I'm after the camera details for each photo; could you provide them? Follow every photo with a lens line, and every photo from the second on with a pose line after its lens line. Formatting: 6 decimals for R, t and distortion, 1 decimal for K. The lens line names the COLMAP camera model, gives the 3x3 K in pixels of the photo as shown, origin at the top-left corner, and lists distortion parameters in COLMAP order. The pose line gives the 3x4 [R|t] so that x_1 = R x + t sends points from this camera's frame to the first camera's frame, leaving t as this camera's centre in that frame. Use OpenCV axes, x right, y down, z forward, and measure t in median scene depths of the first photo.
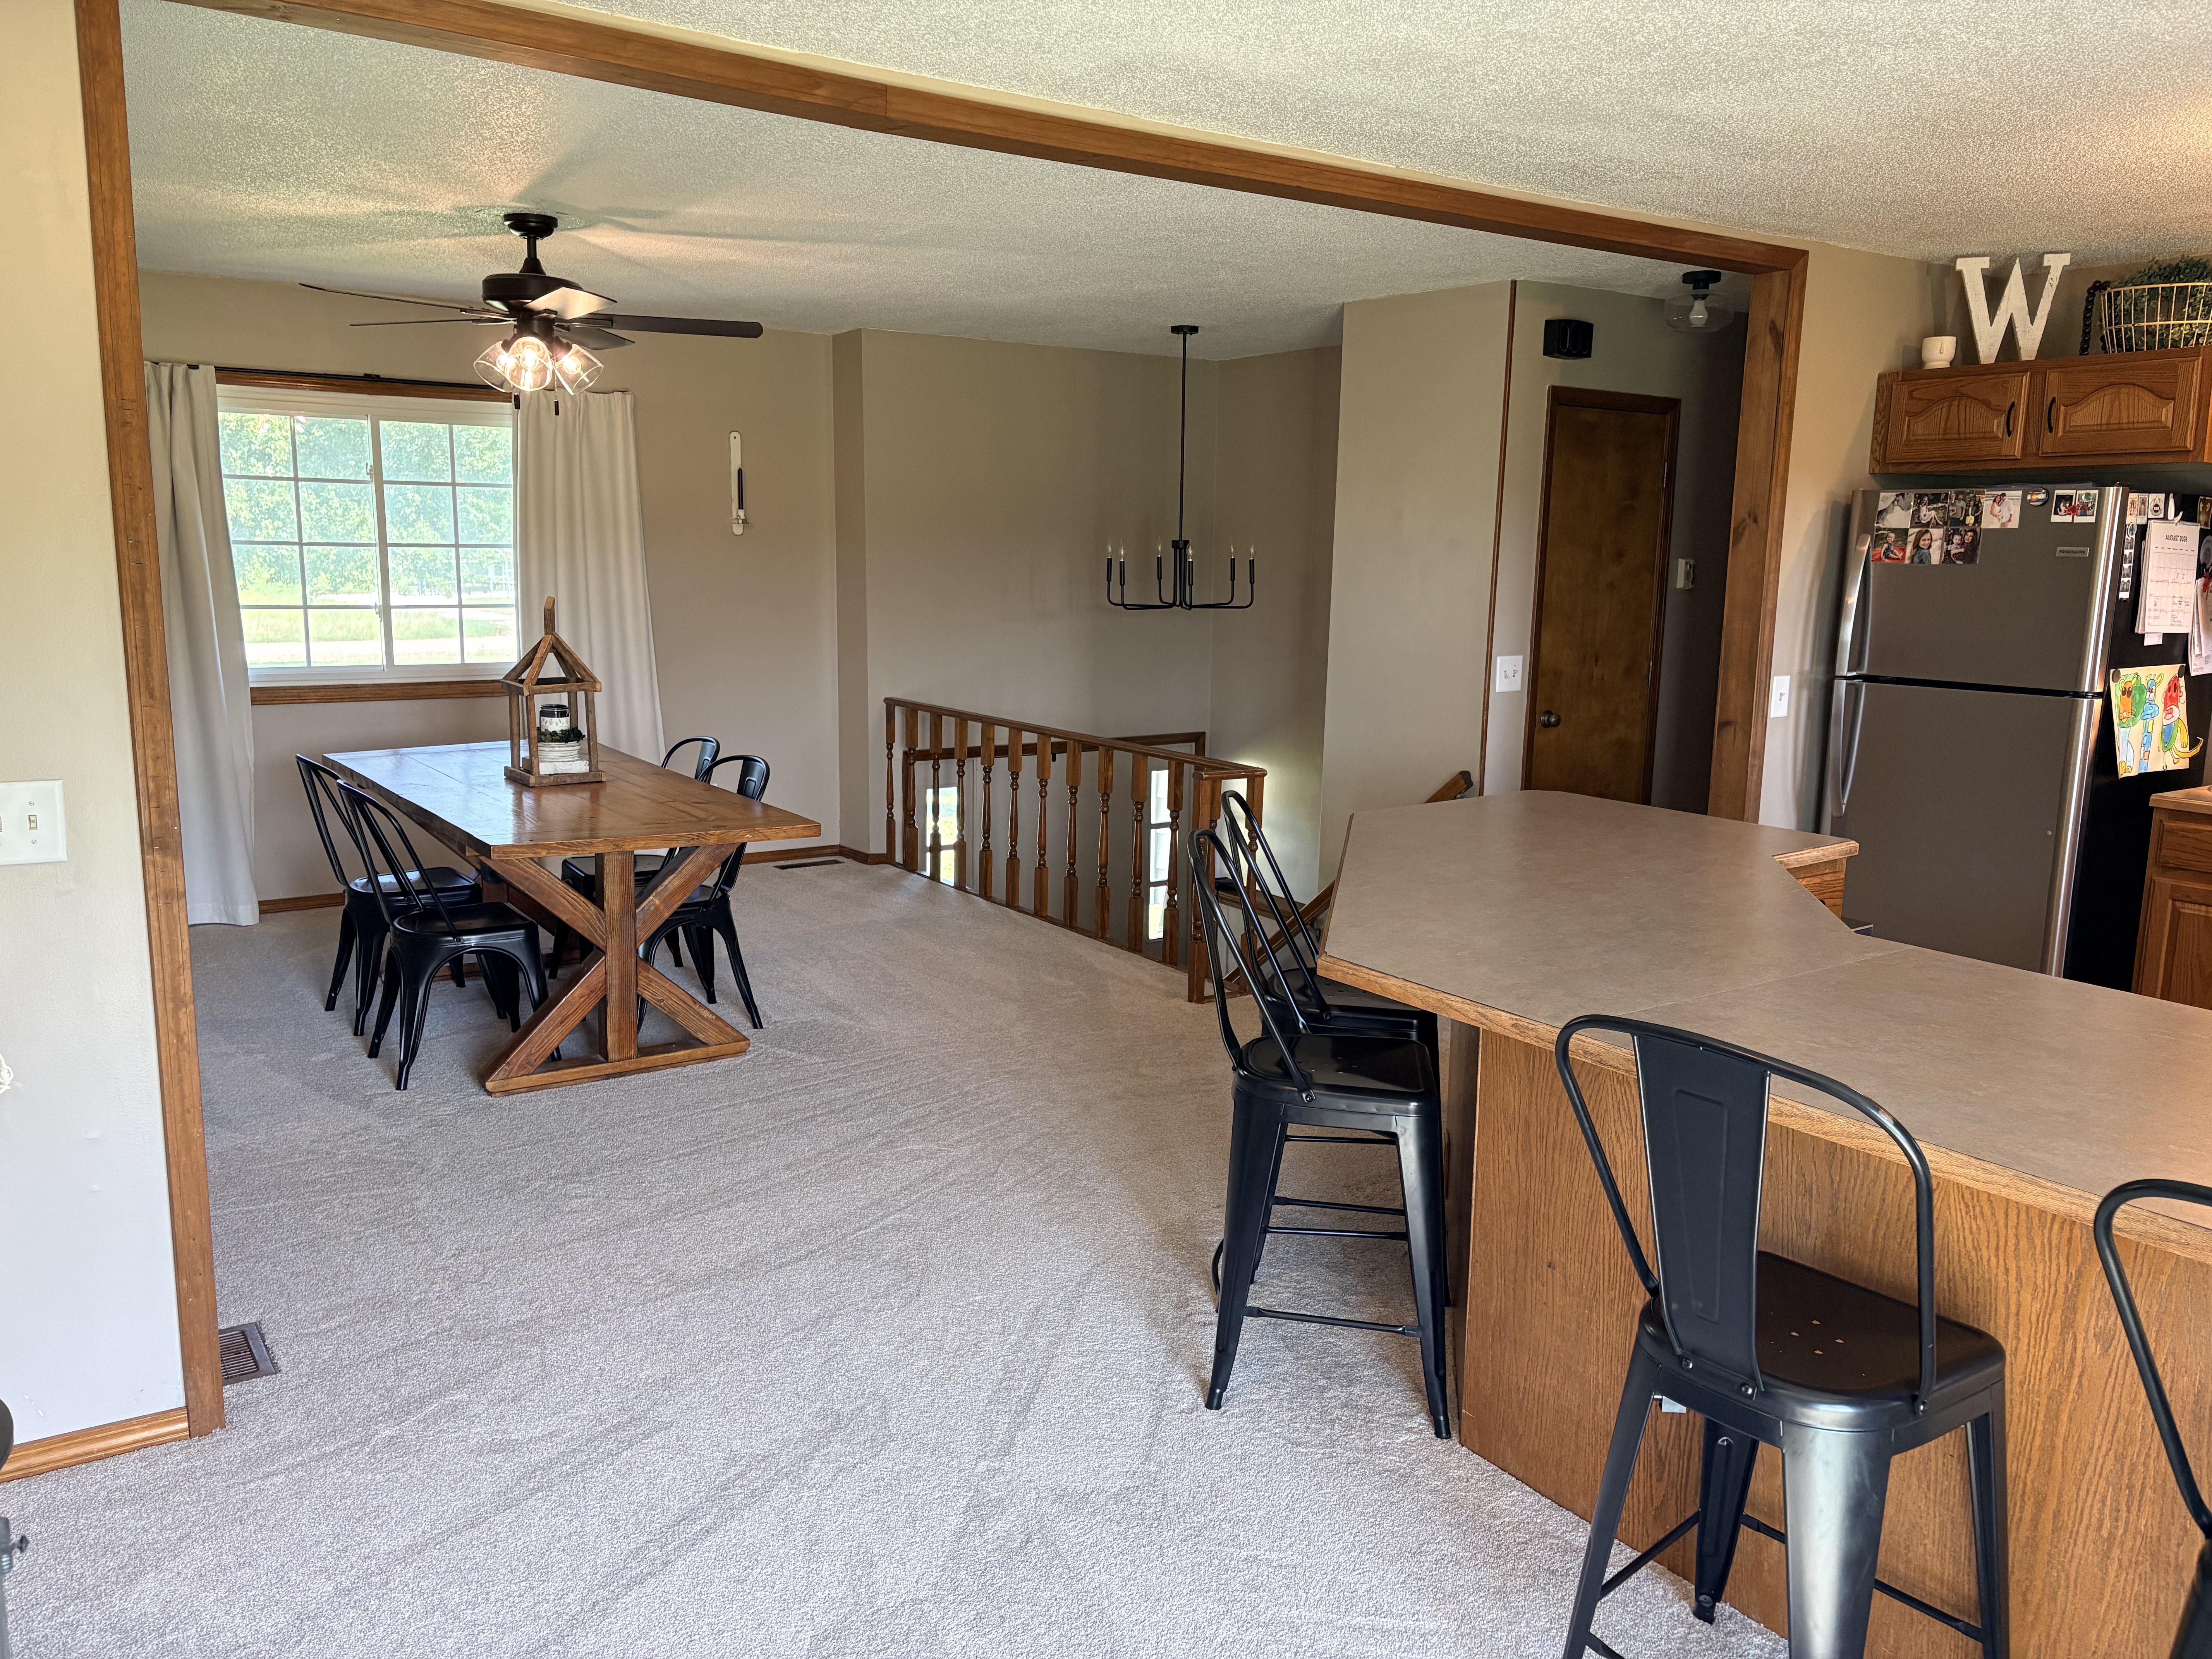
lens RADIAL K [[1685.6, 0, 1106.0], [0, 1685.6, 829.5], [0, 0, 1]] dist [0.065968, -0.071842]
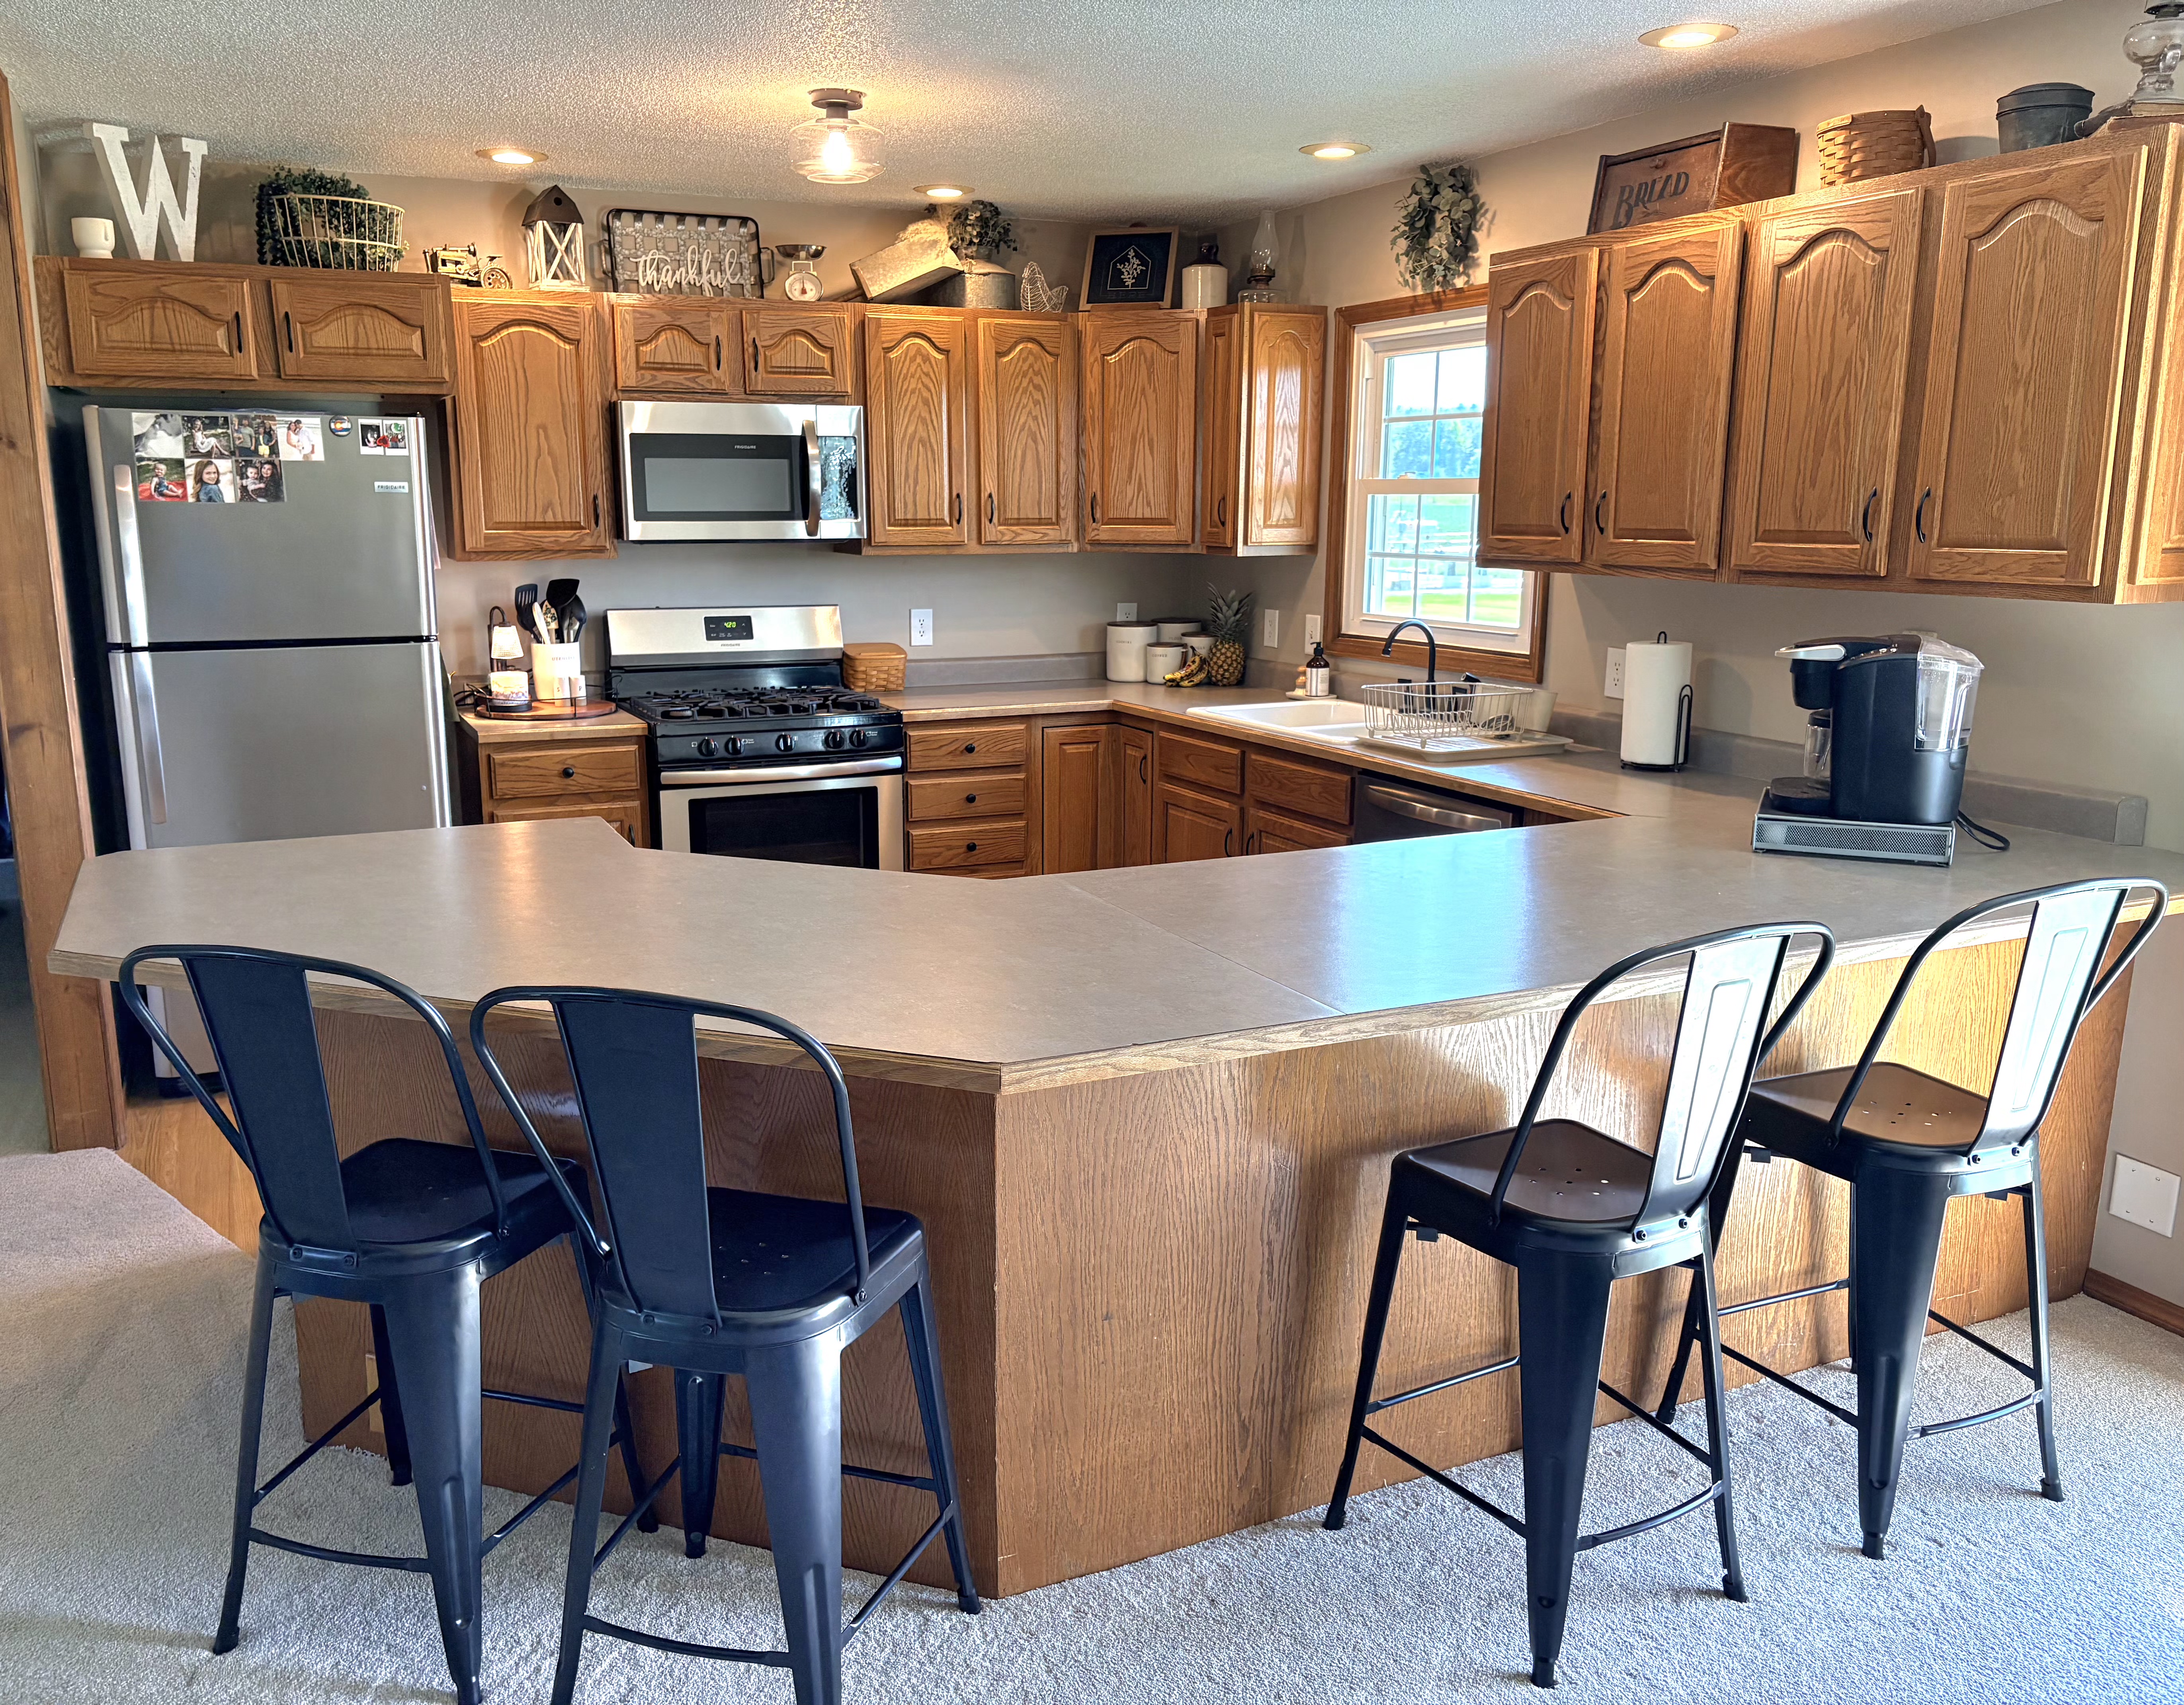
lens RADIAL K [[1752.2, 0, 1035.4], [0, 1752.2, 844.2], [0, 0, 1]] dist [0.058138, -0.058713]
pose [[0.175197, -0.206046, 0.962731, -0.315489], [0.167021, 0.969901, 0.177187, -0.081132], [-0.970263, 0.129754, 0.204338, 0.462553]]
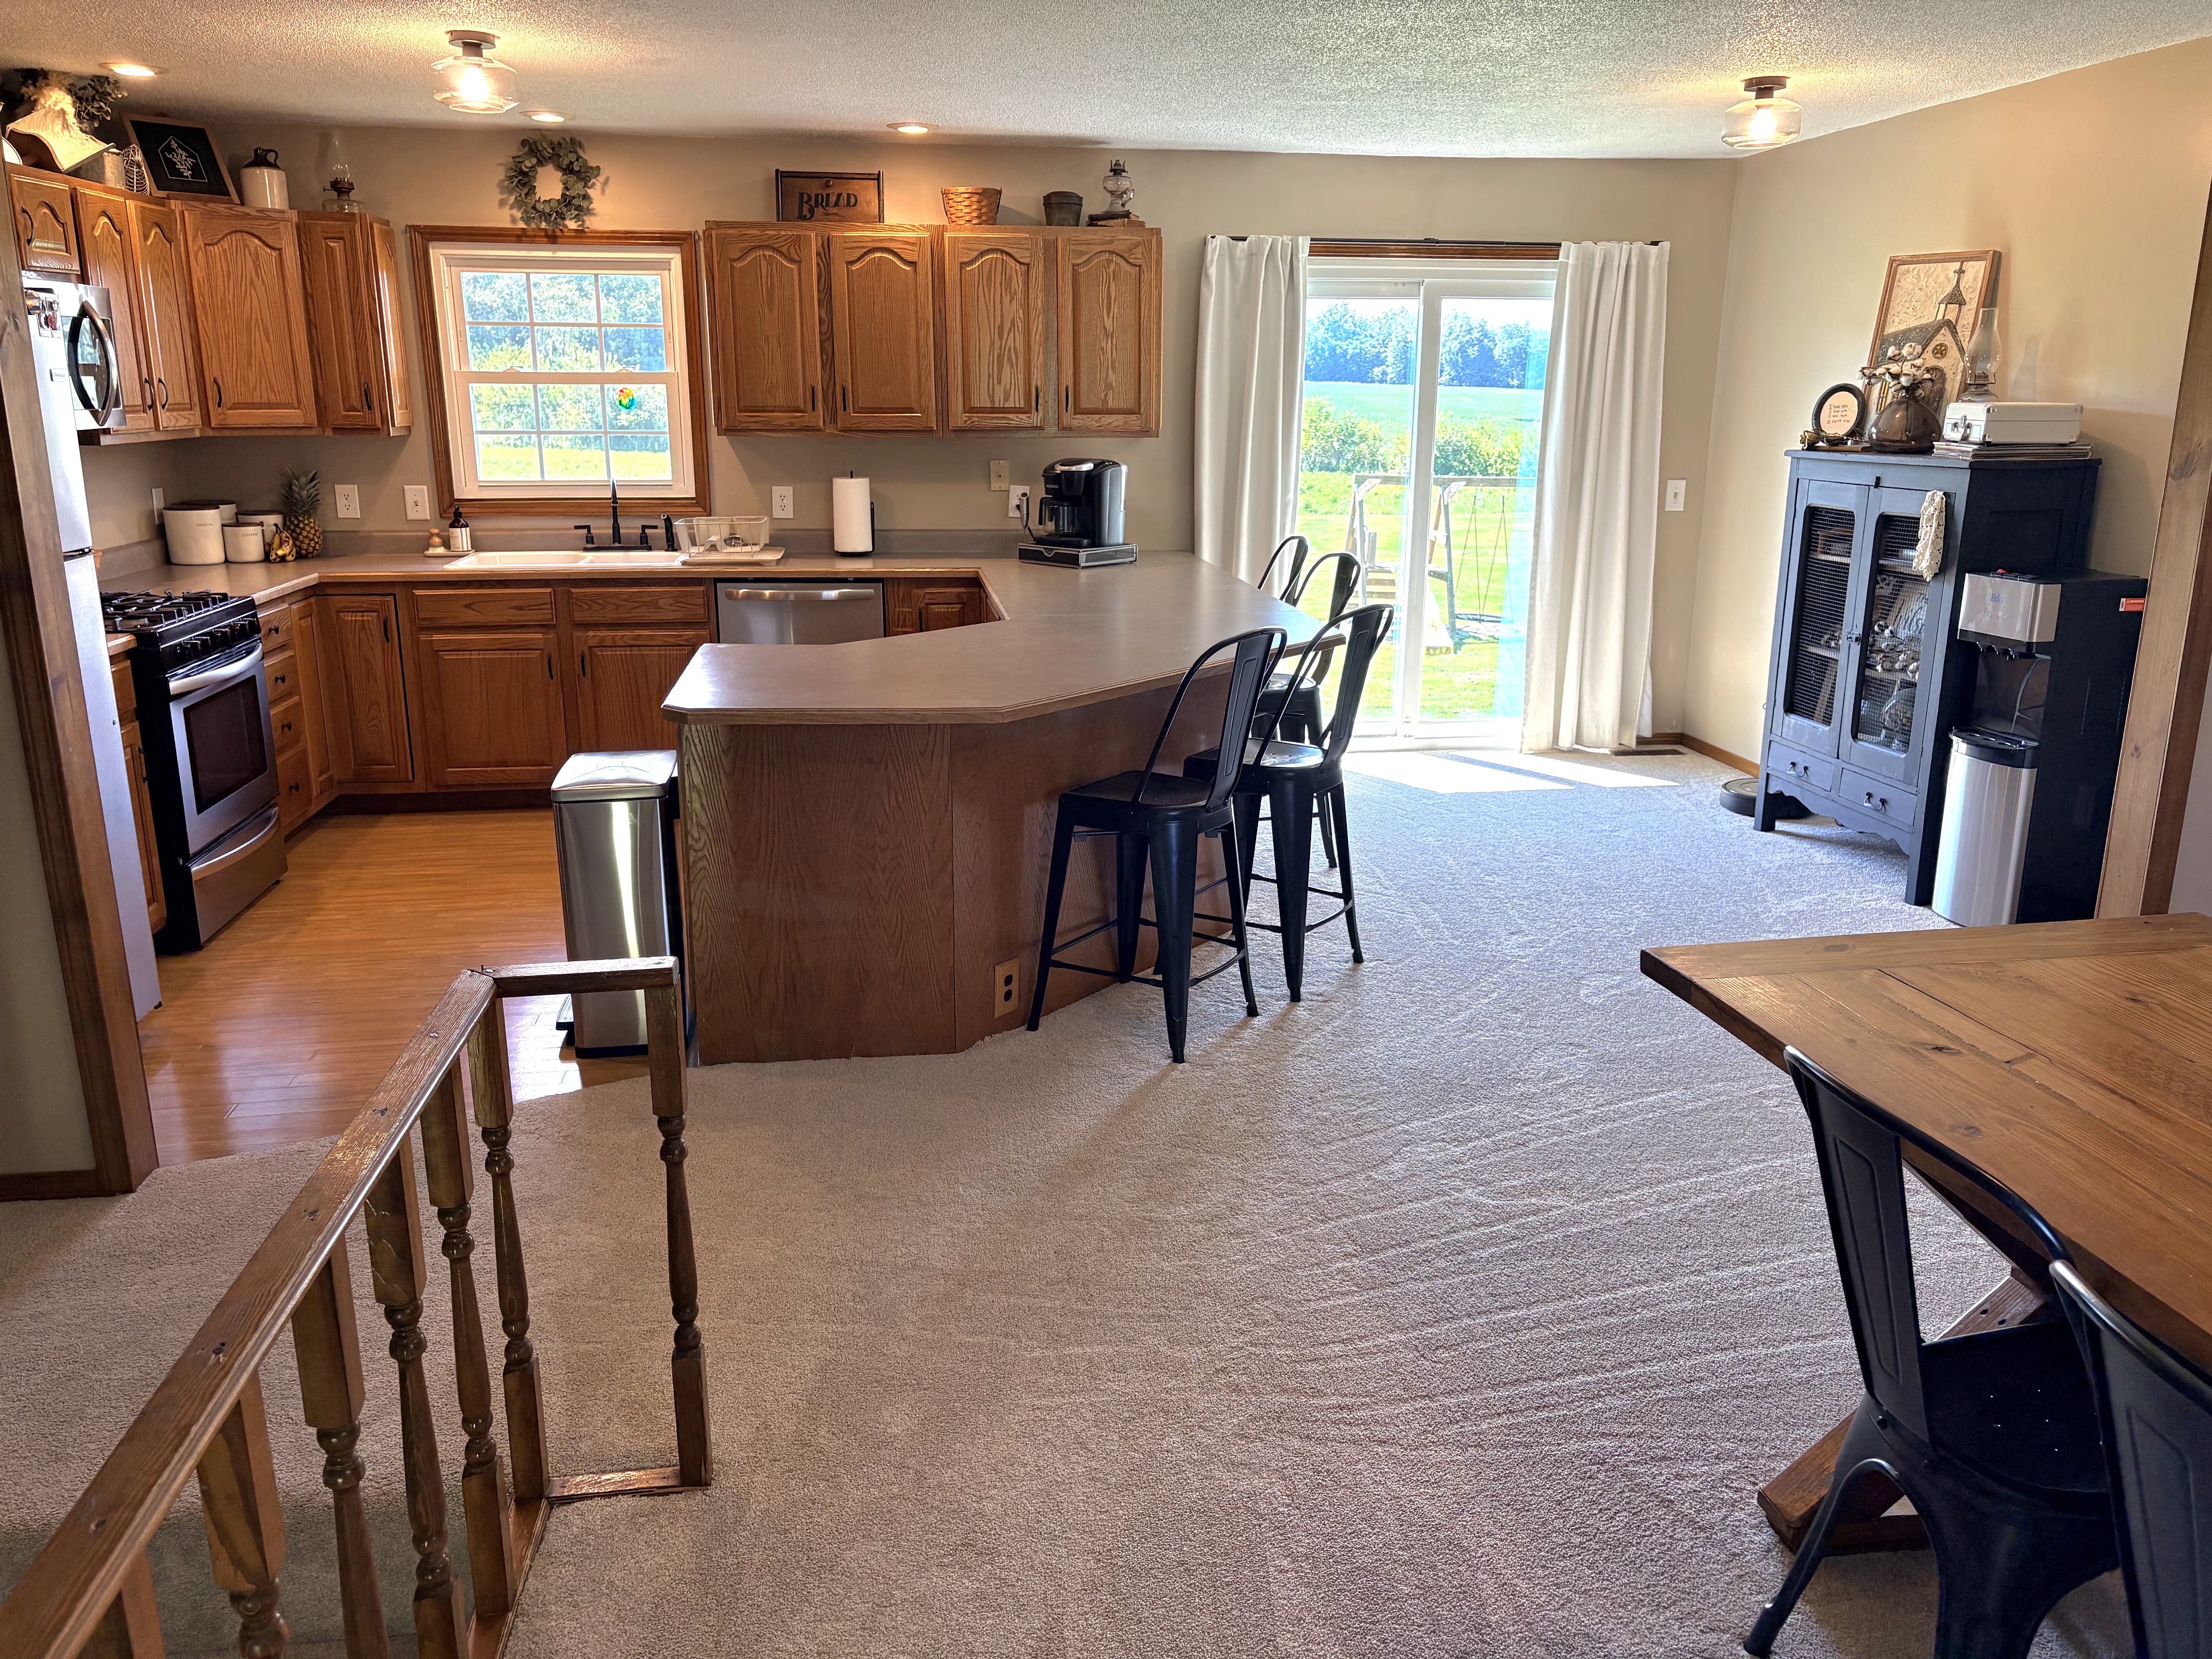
lens RADIAL K [[1685.6, 0, 1106.0], [0, 1685.6, 829.5], [0, 0, 1]] dist [0.065968, -0.071842]
pose [[-0.894118, -0.129008, 0.428847, -0.229043], [0.060041, 0.914430, 0.400266, -0.243970], [-0.443788, 0.383633, -0.809863, 1.427740]]
